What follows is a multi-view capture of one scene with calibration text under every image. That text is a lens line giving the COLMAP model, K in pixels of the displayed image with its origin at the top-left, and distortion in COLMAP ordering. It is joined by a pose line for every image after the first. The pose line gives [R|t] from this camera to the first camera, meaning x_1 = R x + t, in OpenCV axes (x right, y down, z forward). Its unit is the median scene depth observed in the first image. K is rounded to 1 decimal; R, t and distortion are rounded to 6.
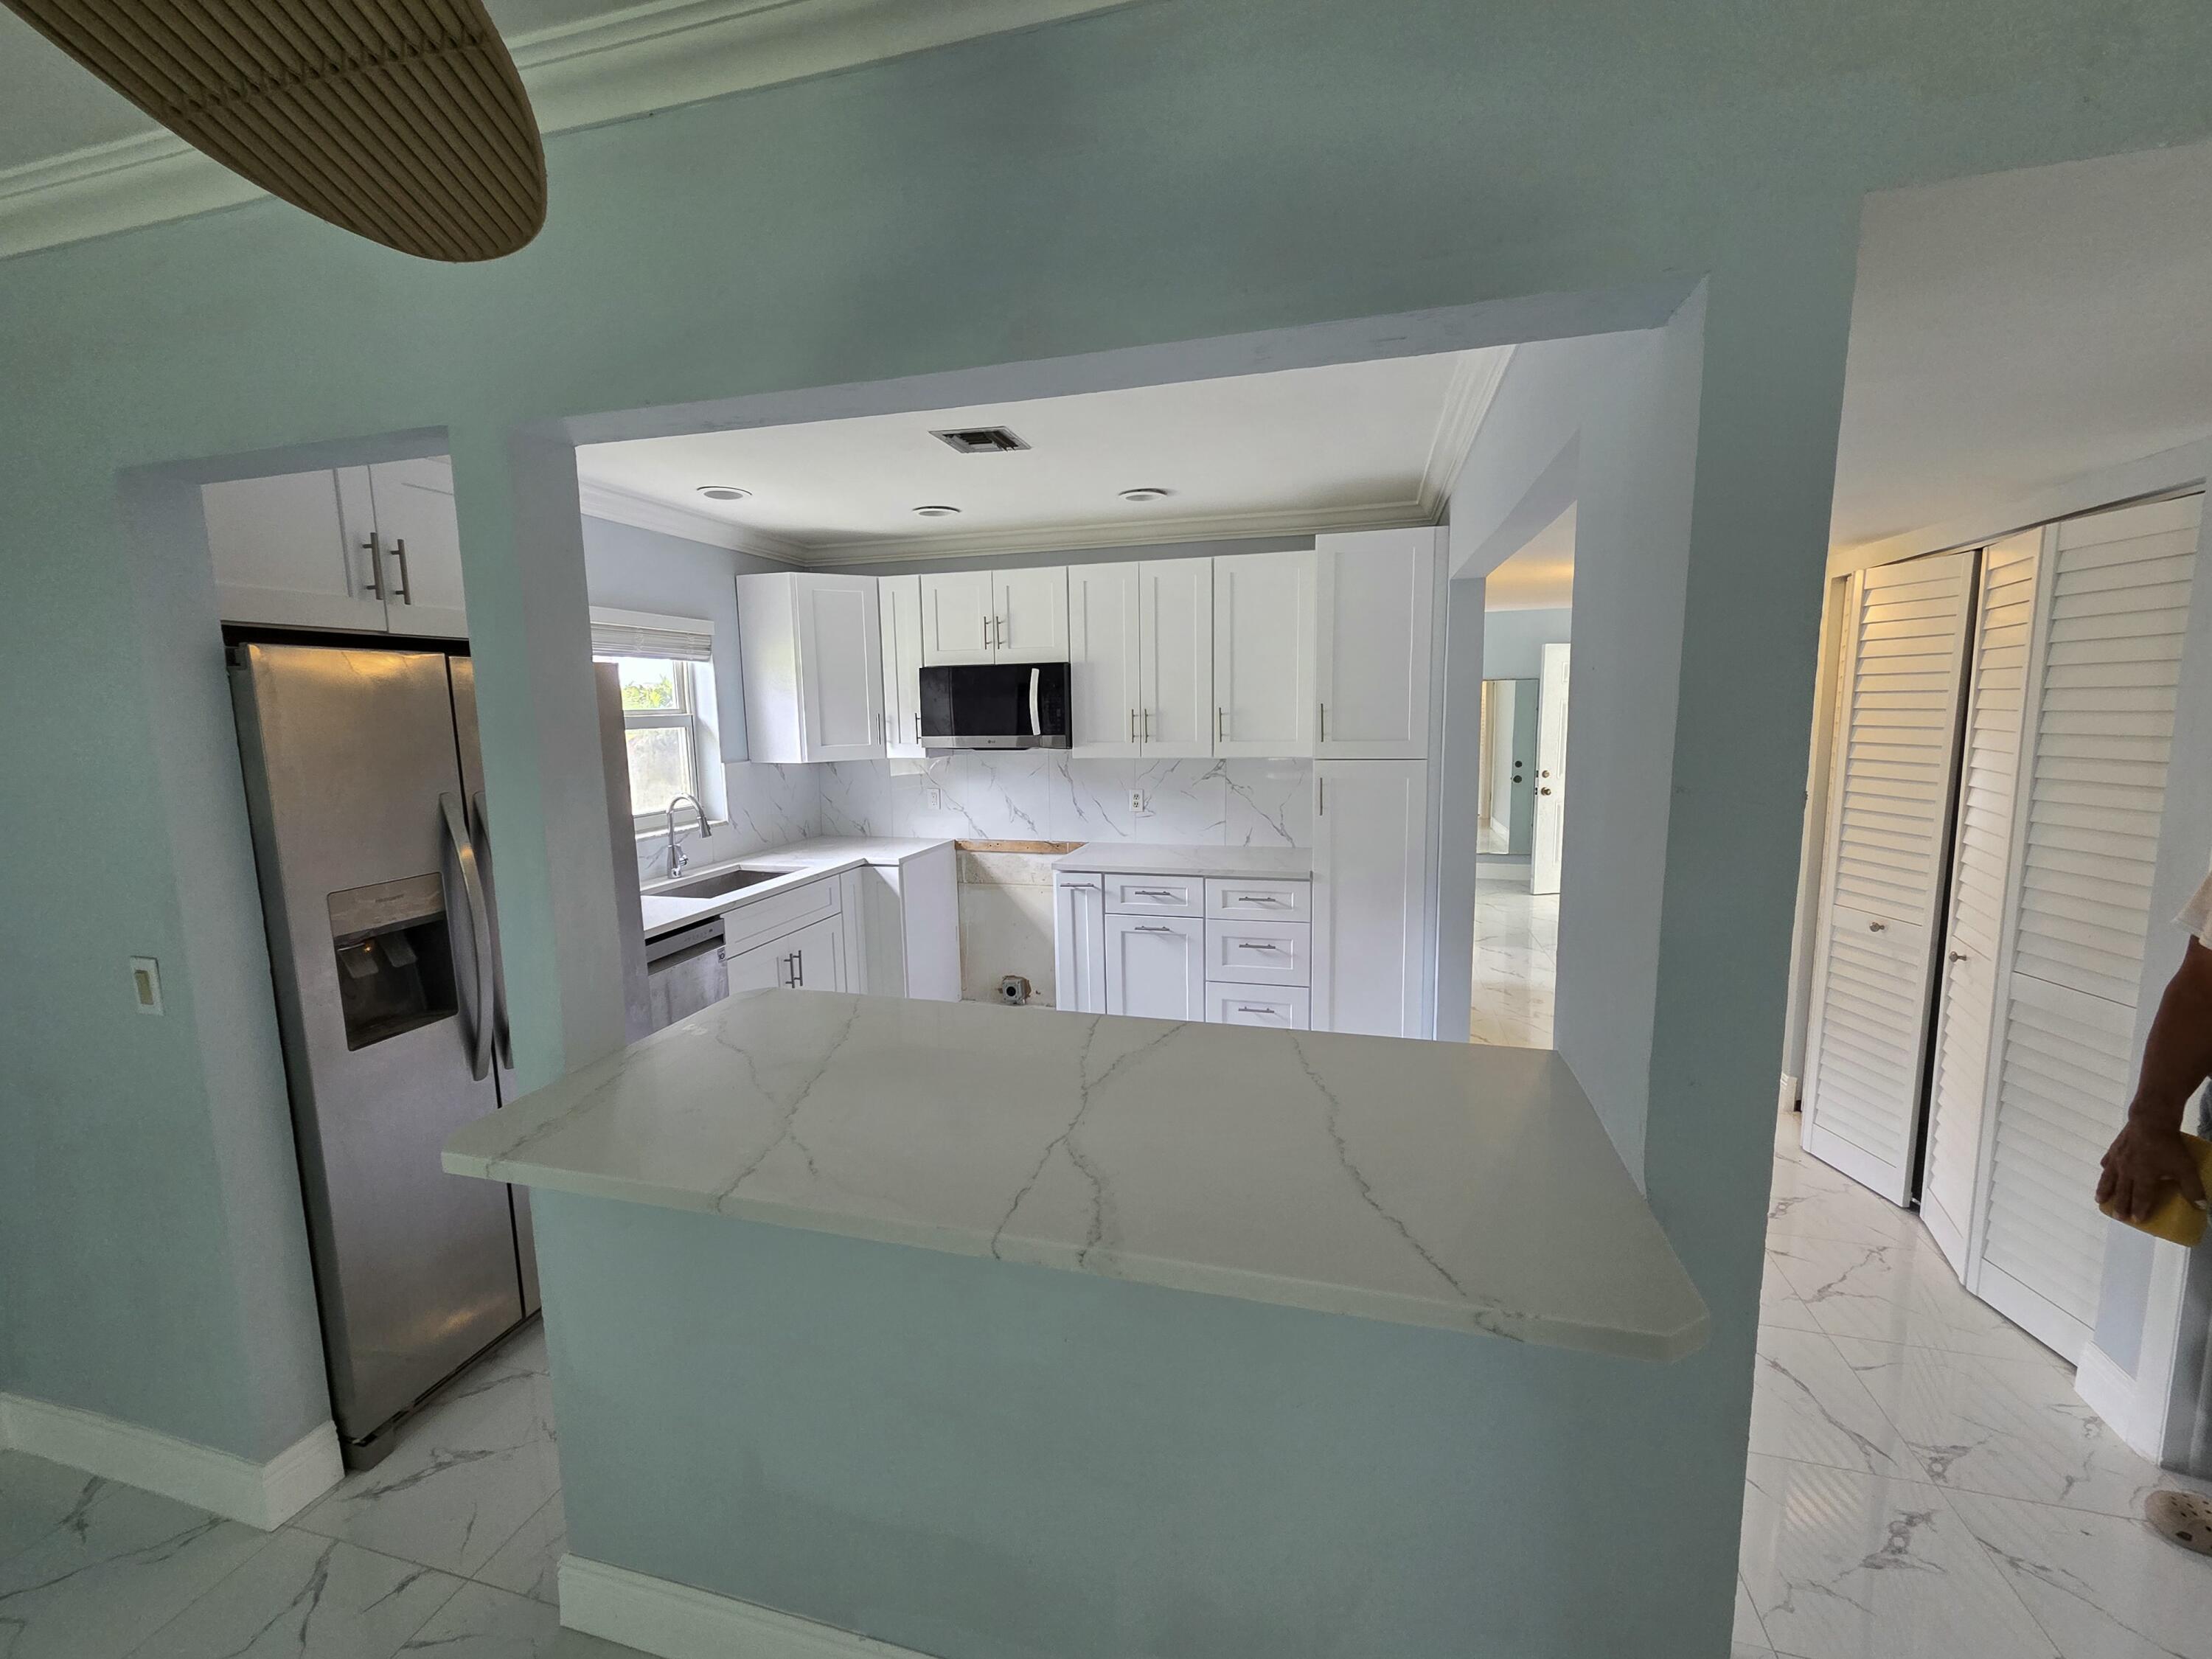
lens RADIAL K [[901.2, 0, 1113.1], [0, 901.2, 820.7], [0, 0, 1]] dist [0.001699, 0.000119]
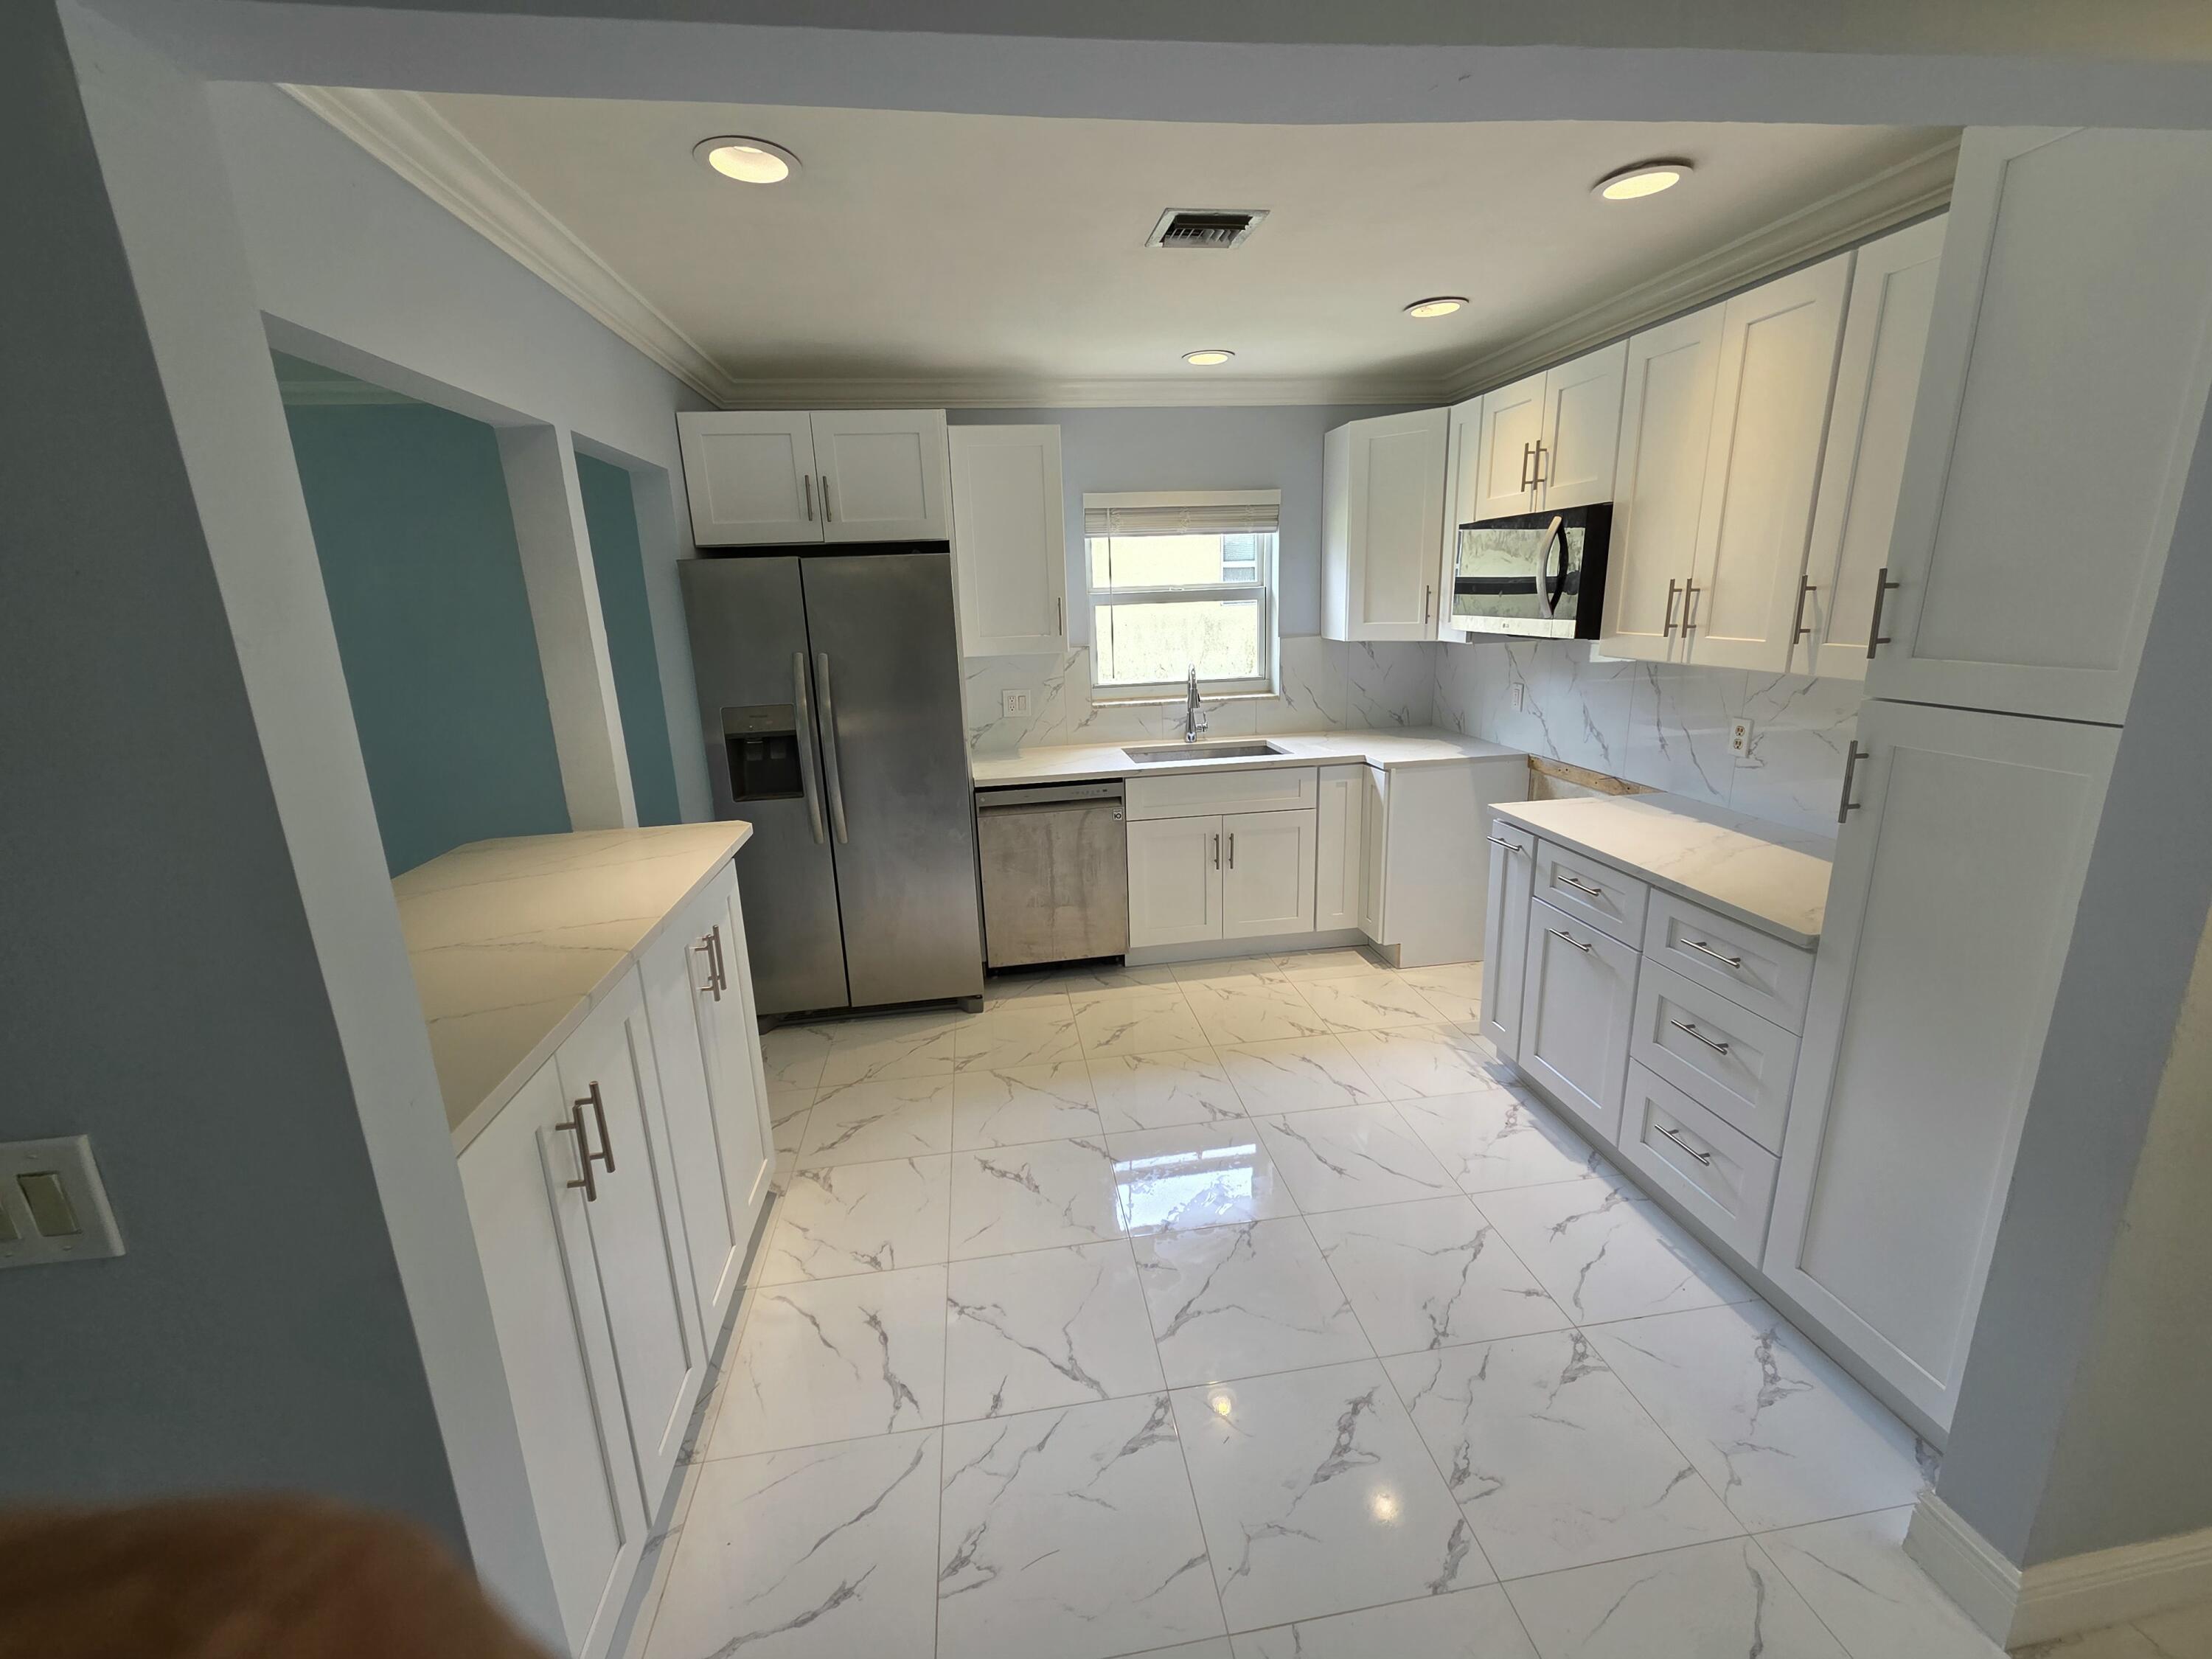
lens RADIAL K [[901.2, 0, 1110.9], [0, 901.2, 827.5], [0, 0, 1]] dist [0.001699, 0.000119]
pose [[0.397978, 0.238617, -0.885819, 0.426437], [-0.091598, 0.971091, 0.220434, -0.061868], [0.912811, -0.006588, 0.408330, 0.419076]]
